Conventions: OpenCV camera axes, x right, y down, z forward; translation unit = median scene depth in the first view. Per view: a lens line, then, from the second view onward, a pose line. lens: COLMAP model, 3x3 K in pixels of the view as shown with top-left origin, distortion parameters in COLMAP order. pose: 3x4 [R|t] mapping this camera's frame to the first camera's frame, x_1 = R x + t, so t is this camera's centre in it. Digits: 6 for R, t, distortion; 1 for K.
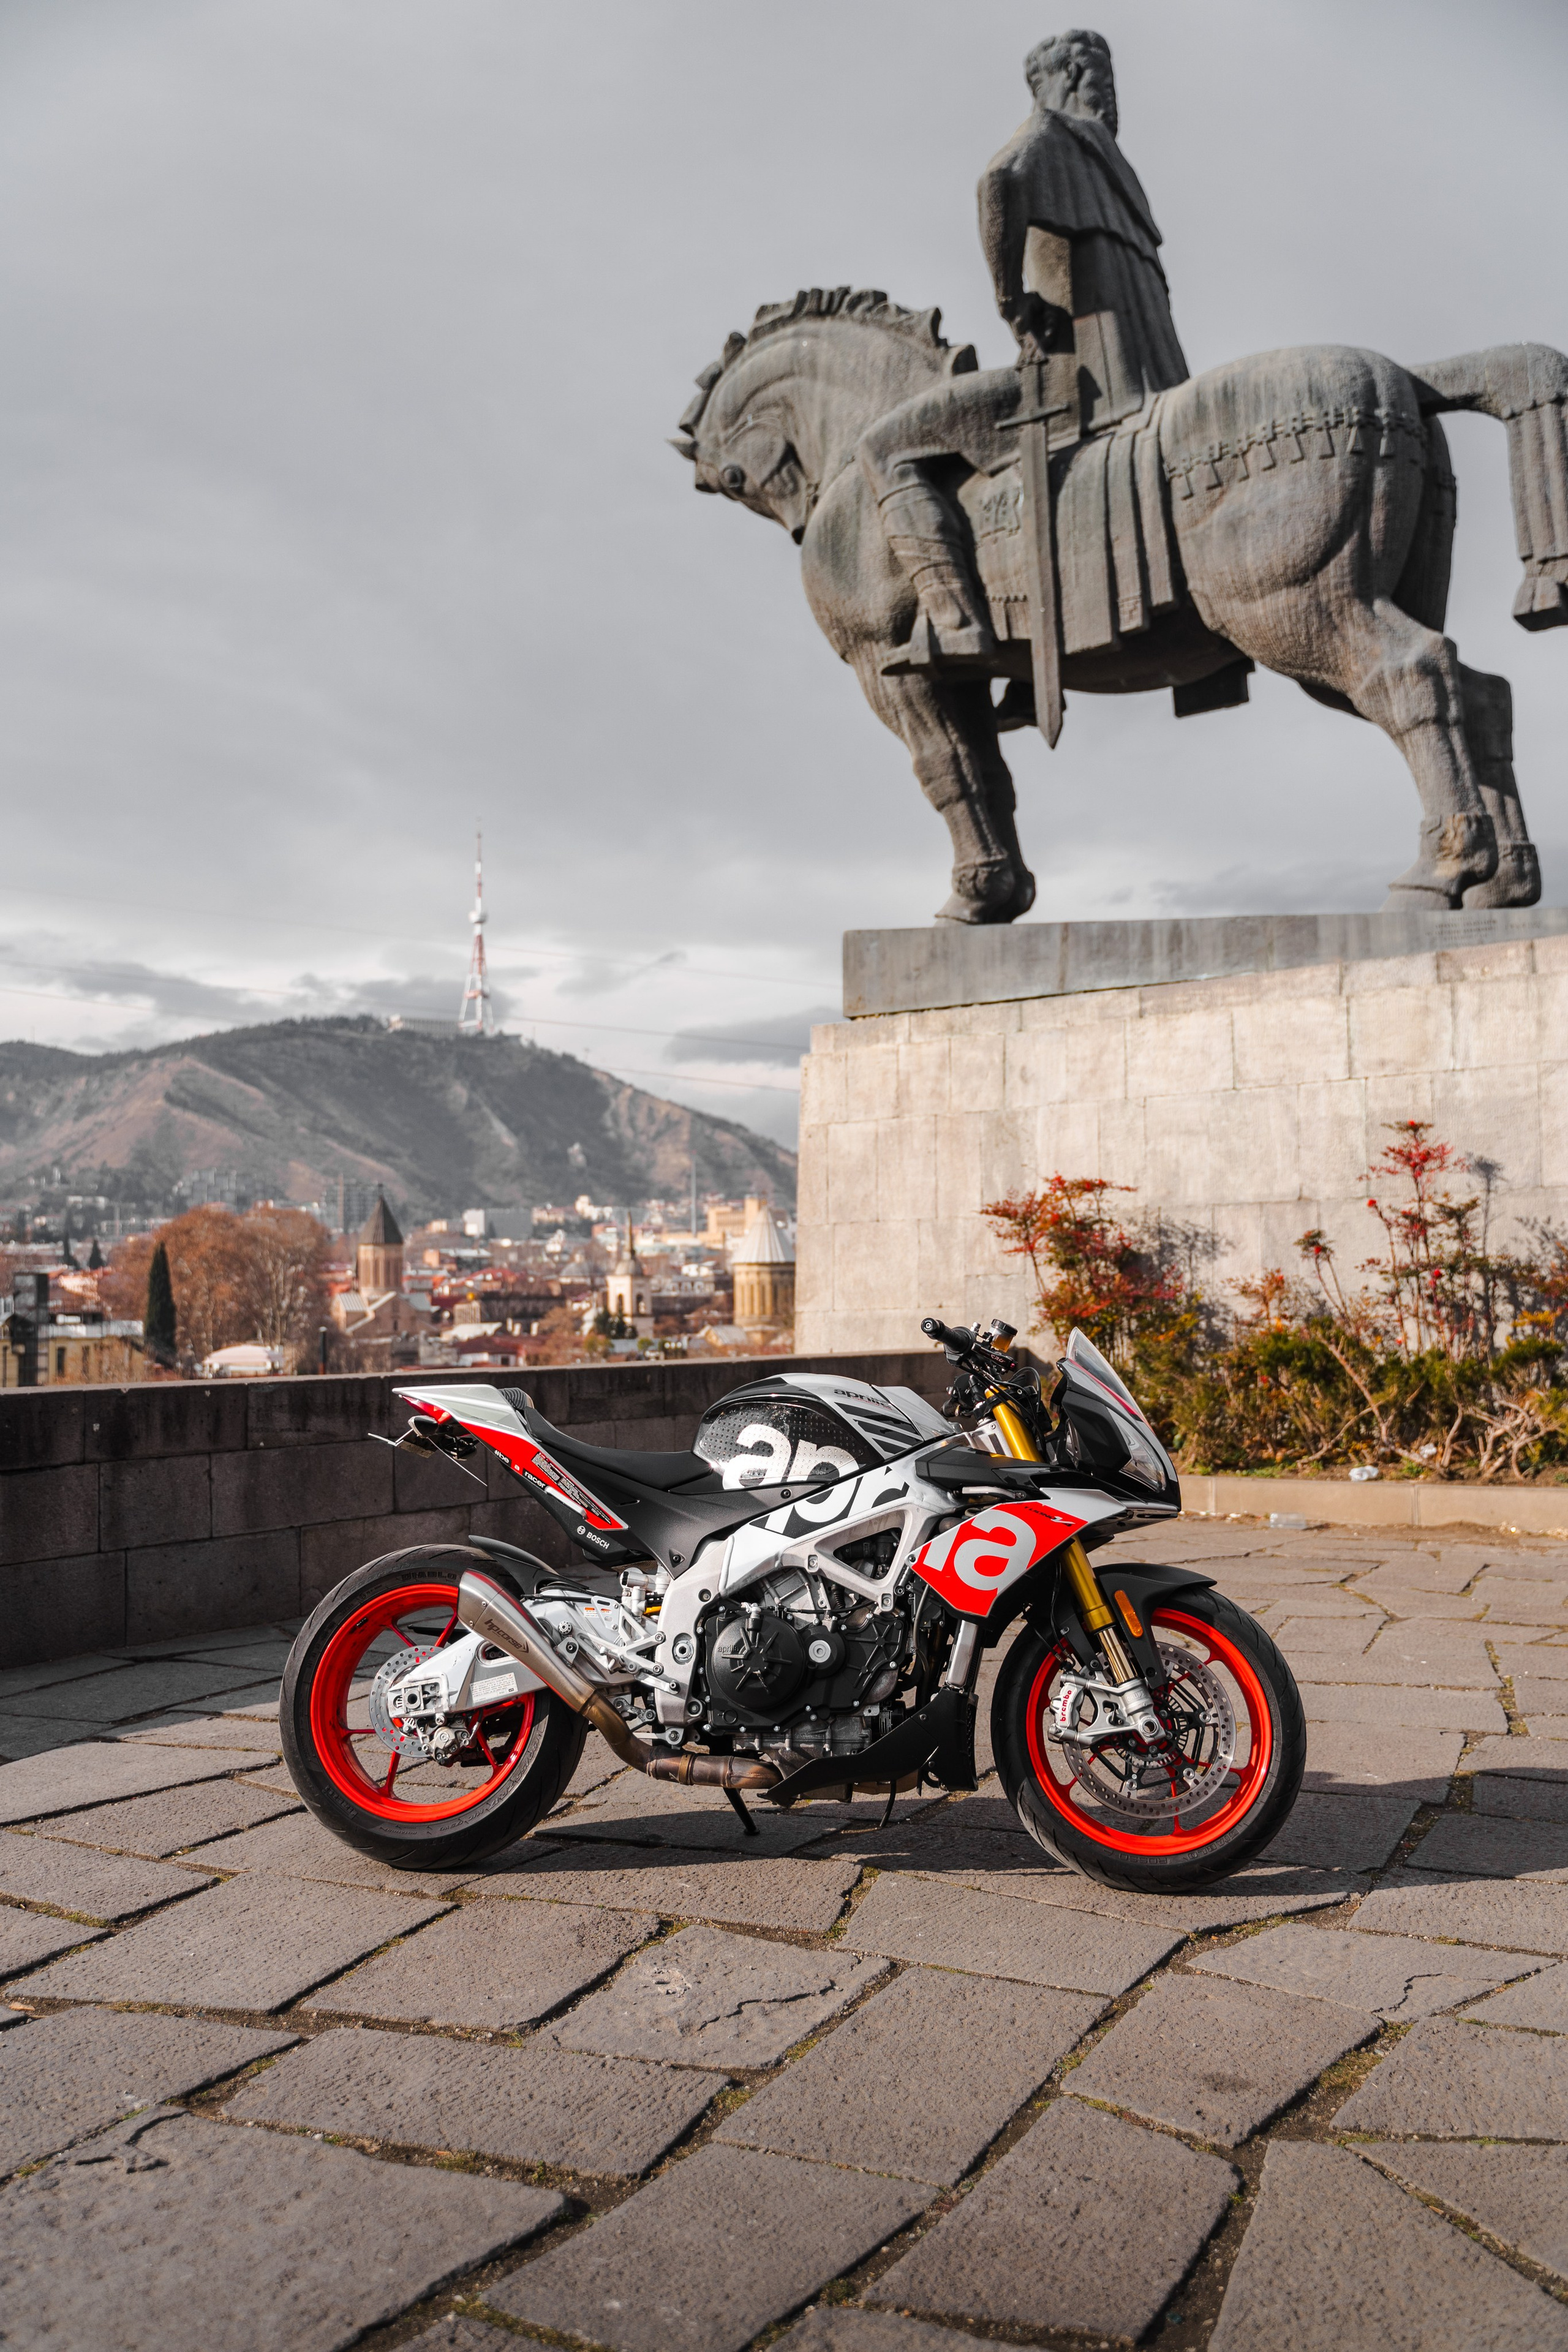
lens RADIAL K [[1953.8, 0, 794.7], [0, 1953.8, 1191.7], [0, 0, 1]] dist [0.005570, -0.014380]
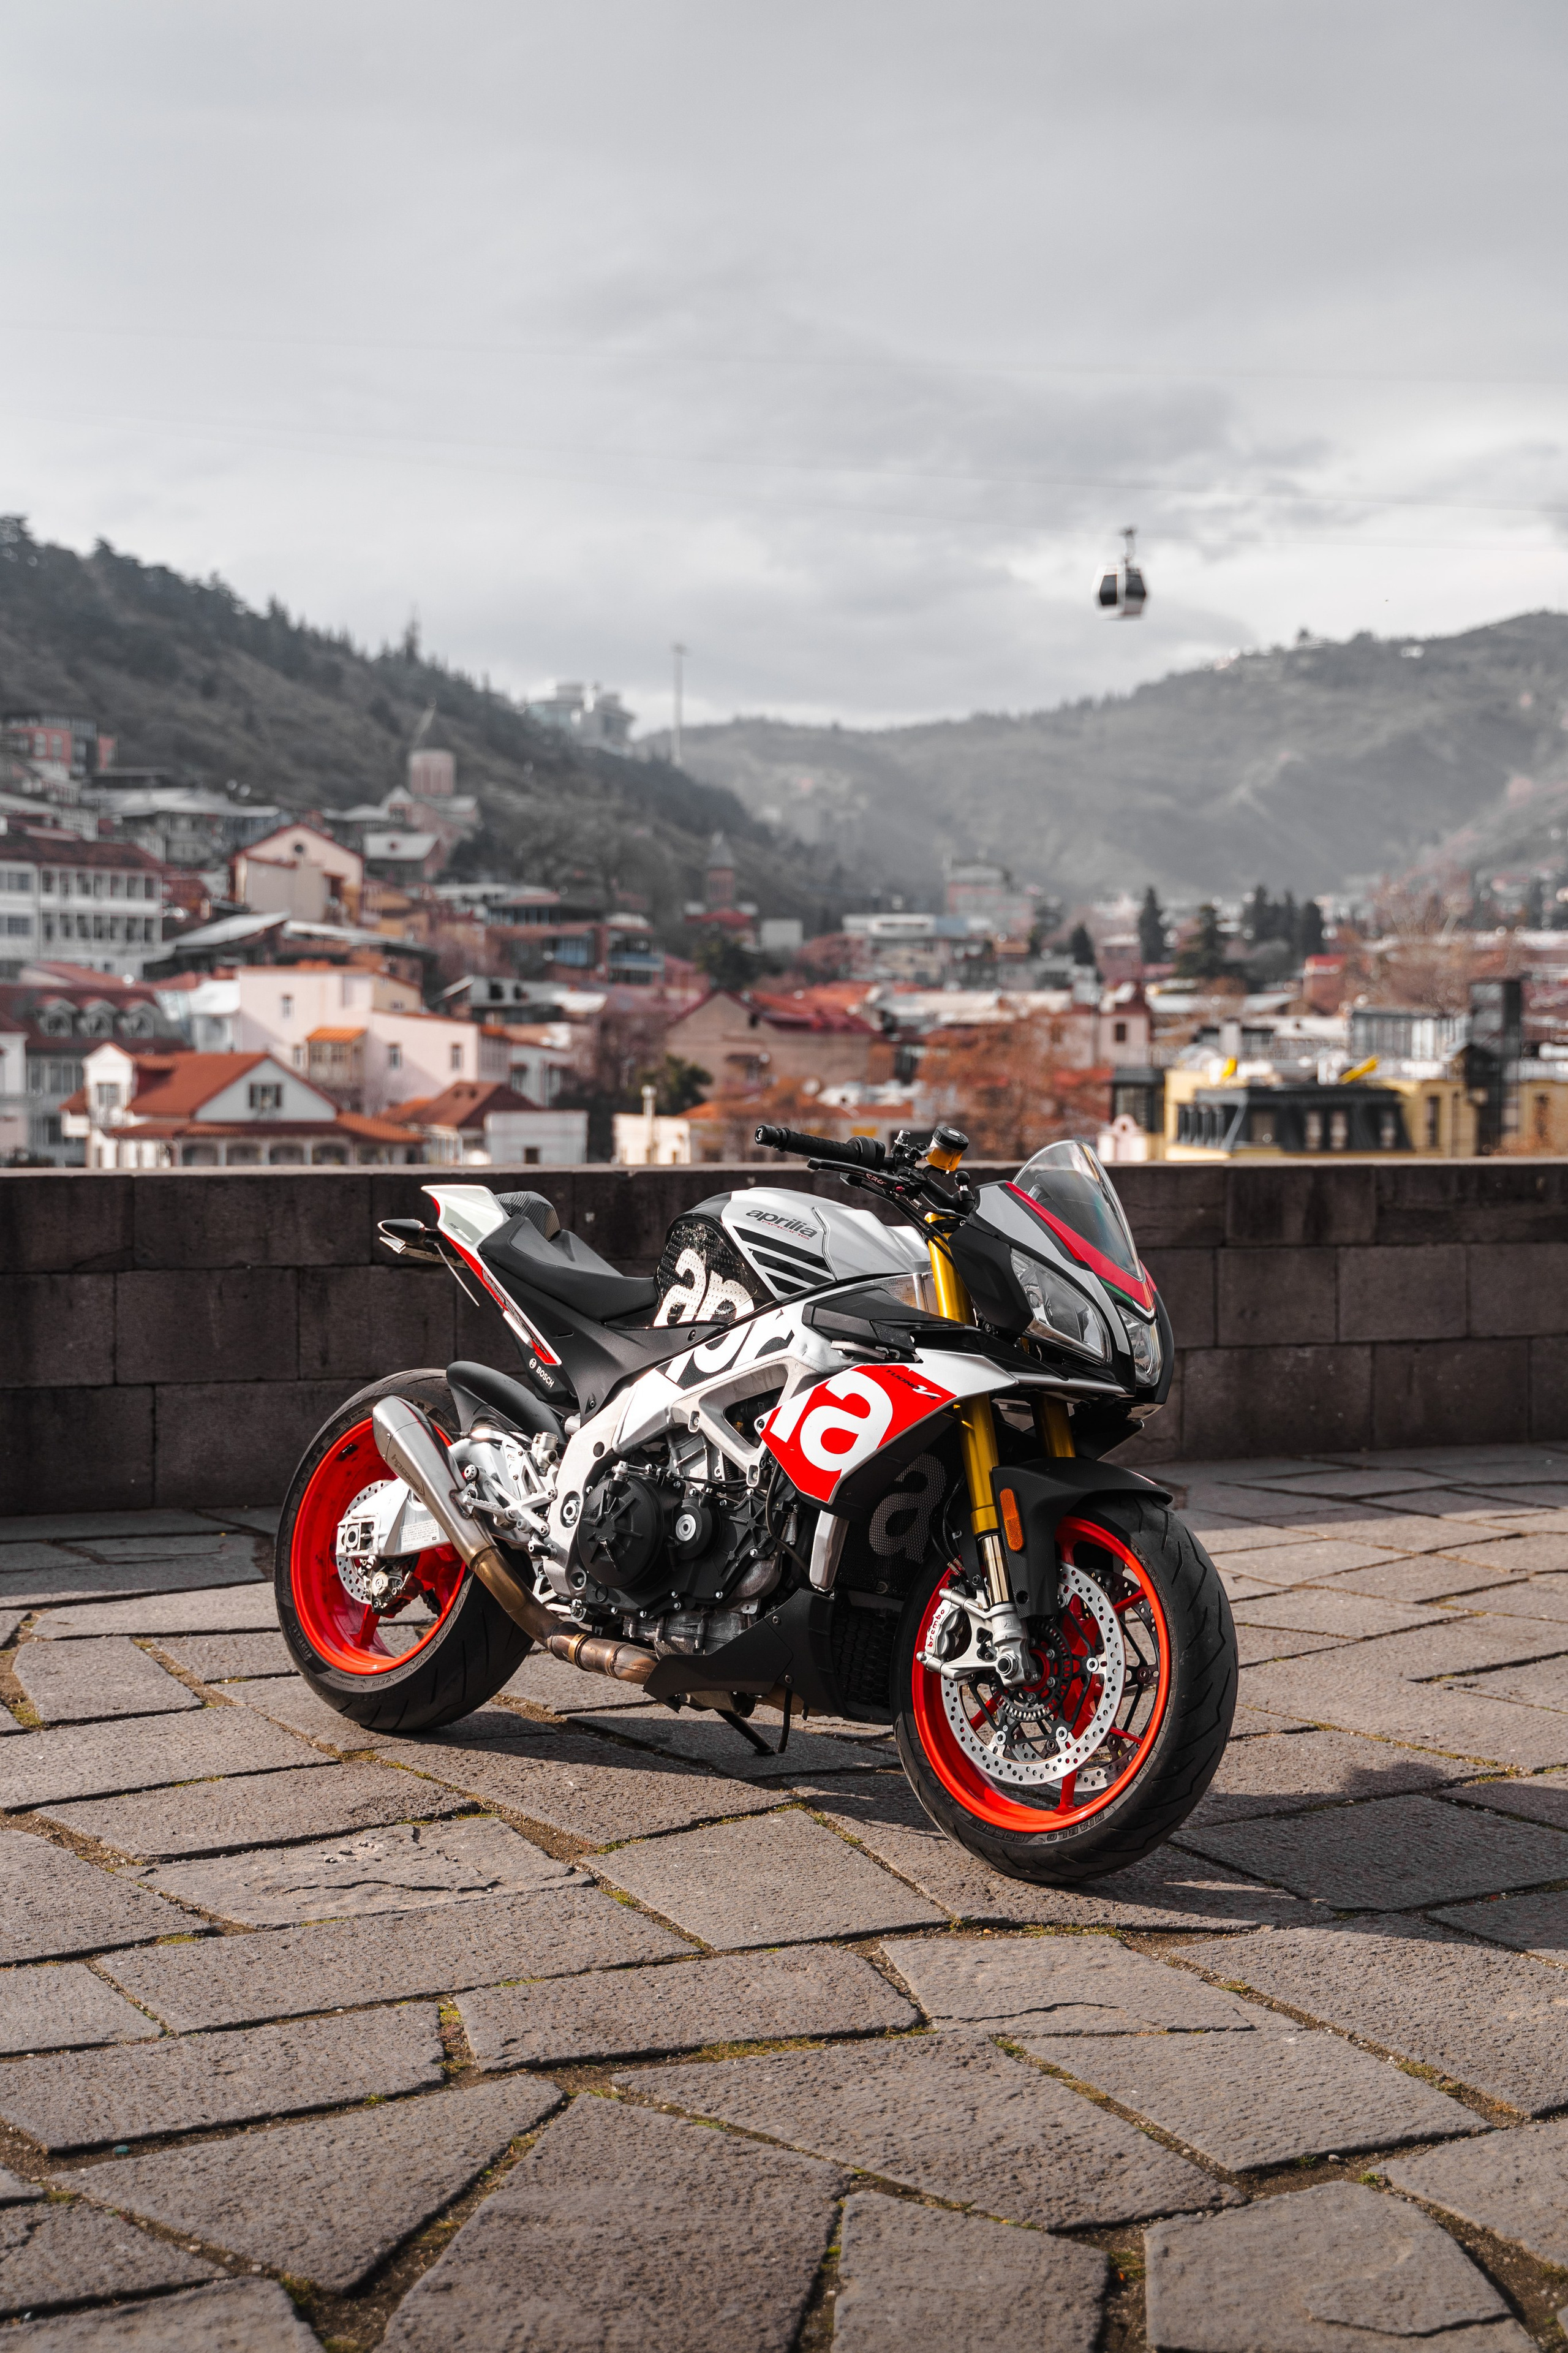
lens RADIAL K [[3179.8, 0, 779.8], [0, 3179.8, 1170.1], [0, 0, 1]] dist [-0.011129, 0.000000]
pose [[0.819853, 0.036730, -0.571394, 0.782826], [0.021637, 0.995240, 0.095020, -0.038455], [0.572165, -0.090266, 0.815156, -0.047777]]
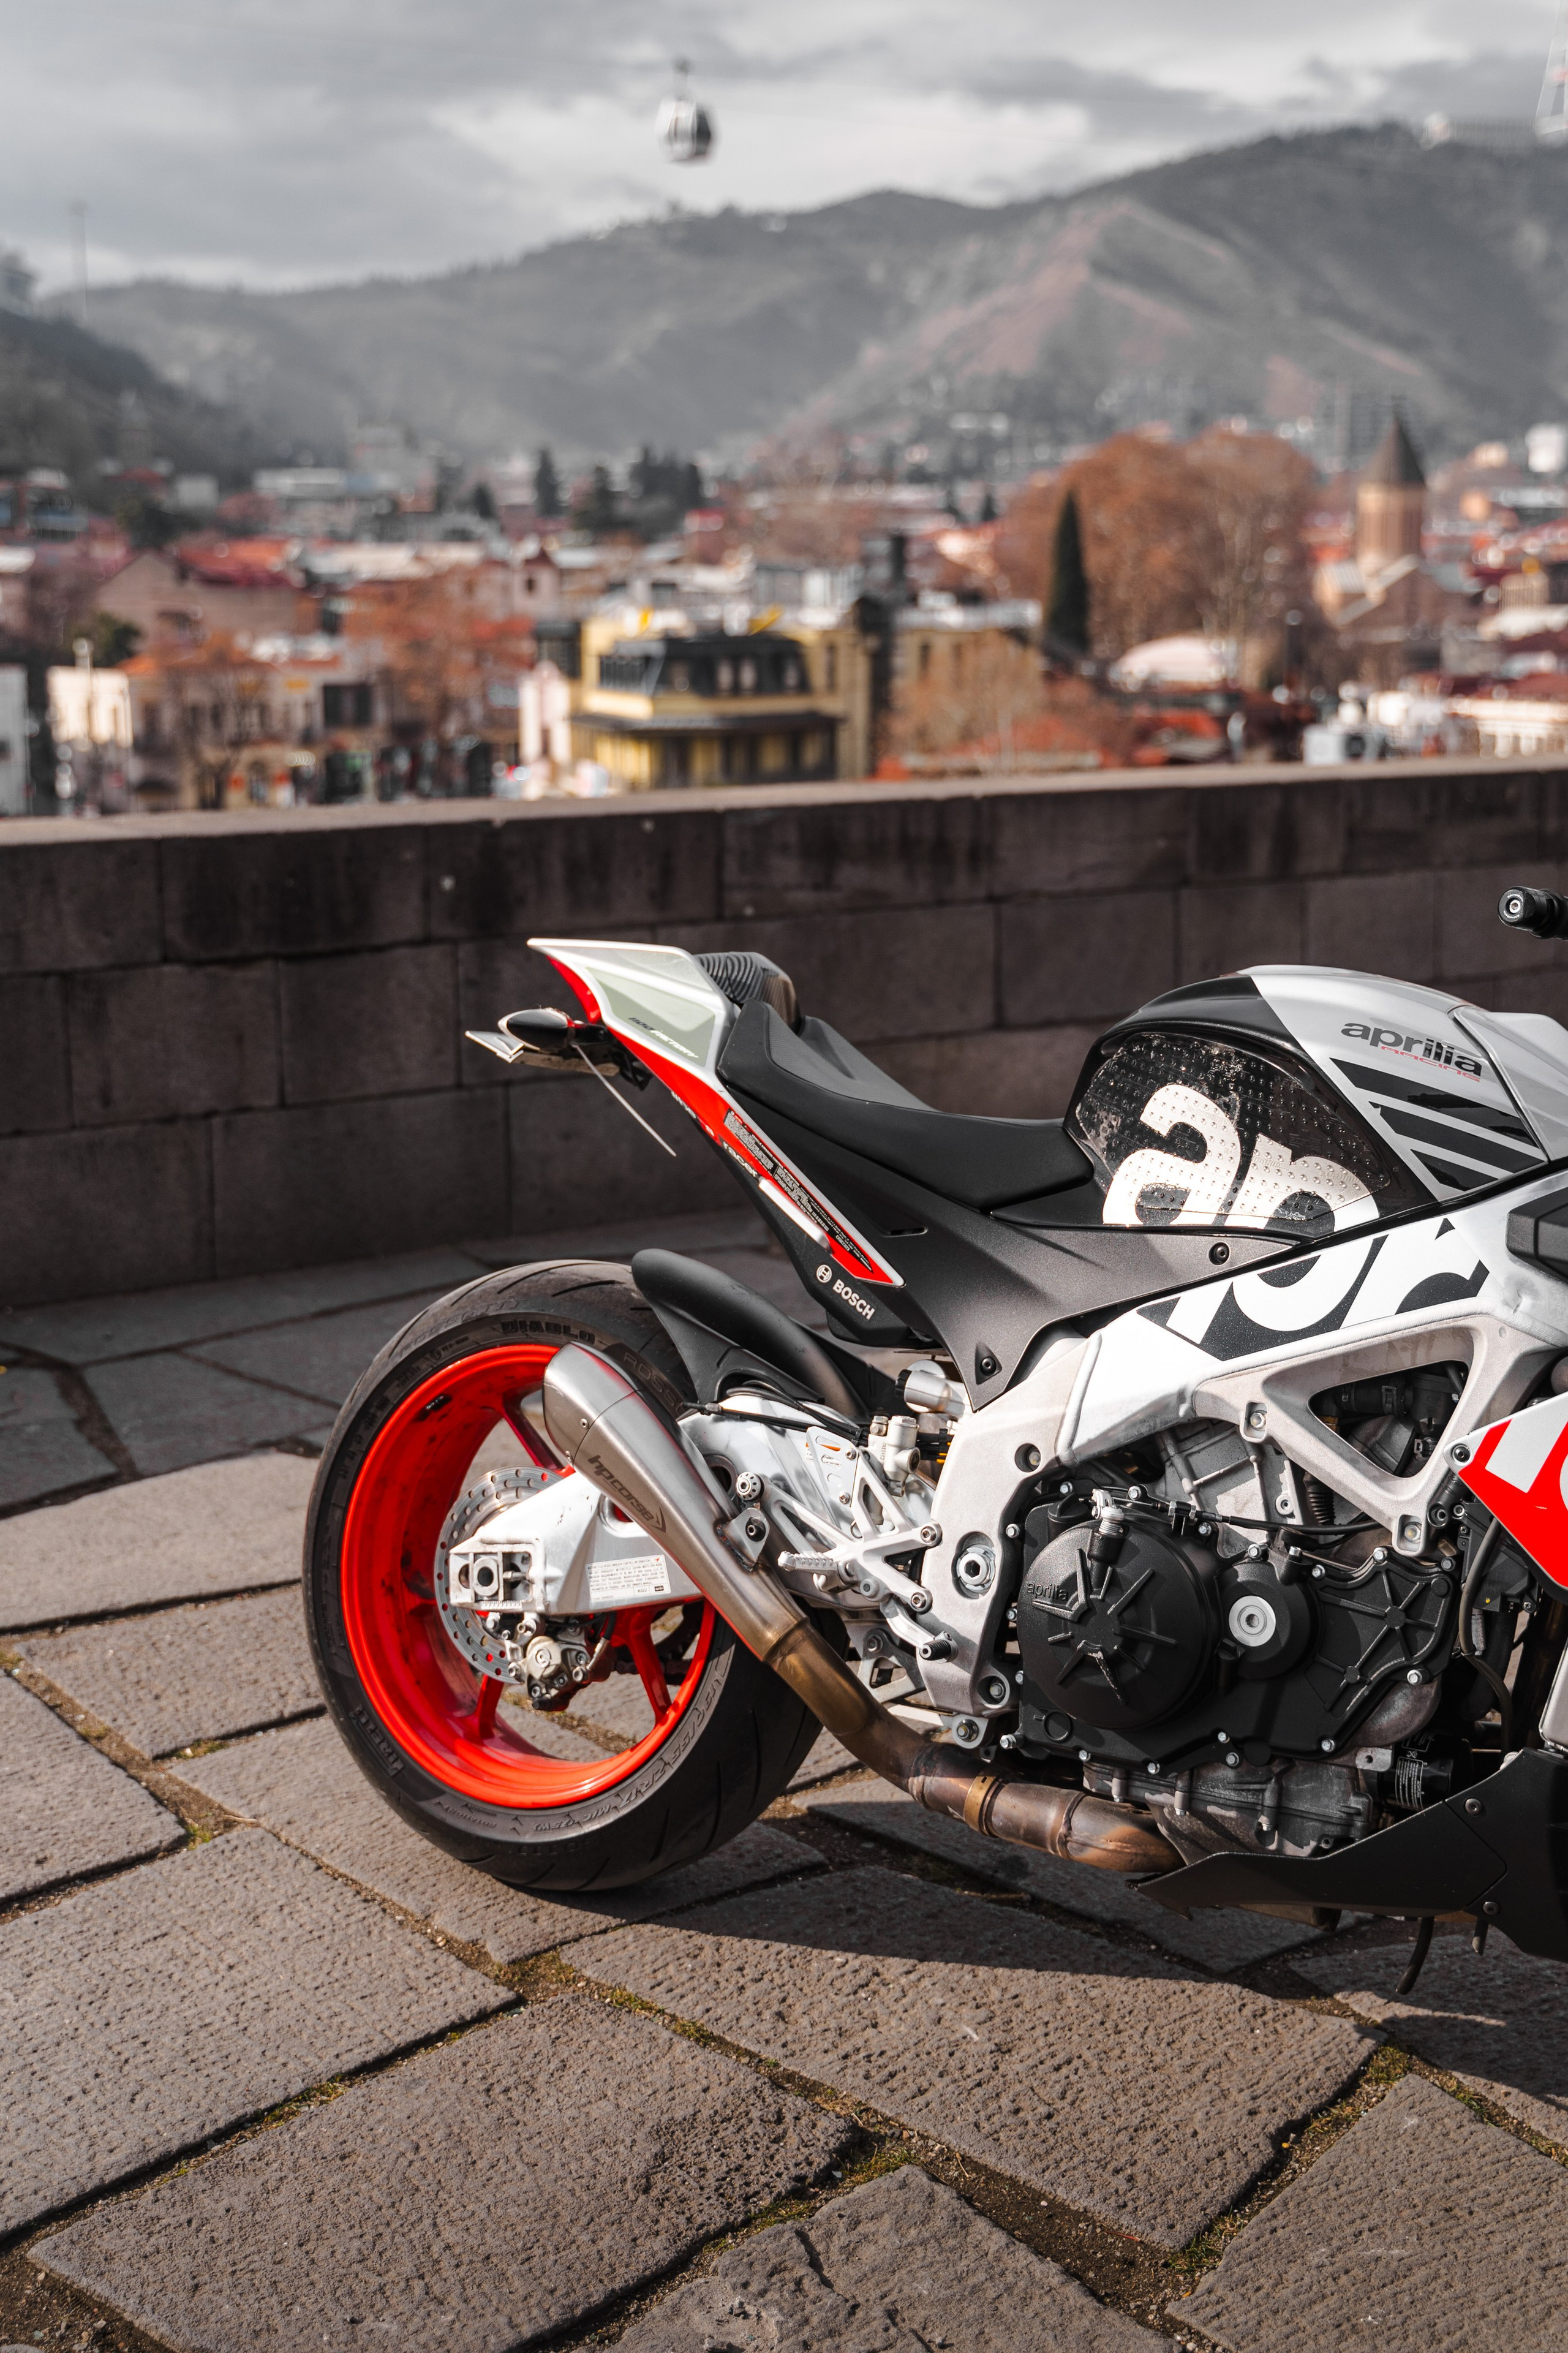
lens RADIAL K [[2908.6, 0, 802.0], [0, 2908.6, 1114.8], [0, 0, 1]] dist [0.001708, 0.000000]
pose [[0.918517, 0.076363, -0.387936, 0.161479], [0.018055, 0.972047, 0.234091, -0.030116], [0.394968, -0.222020, 0.891463, 0.392401]]
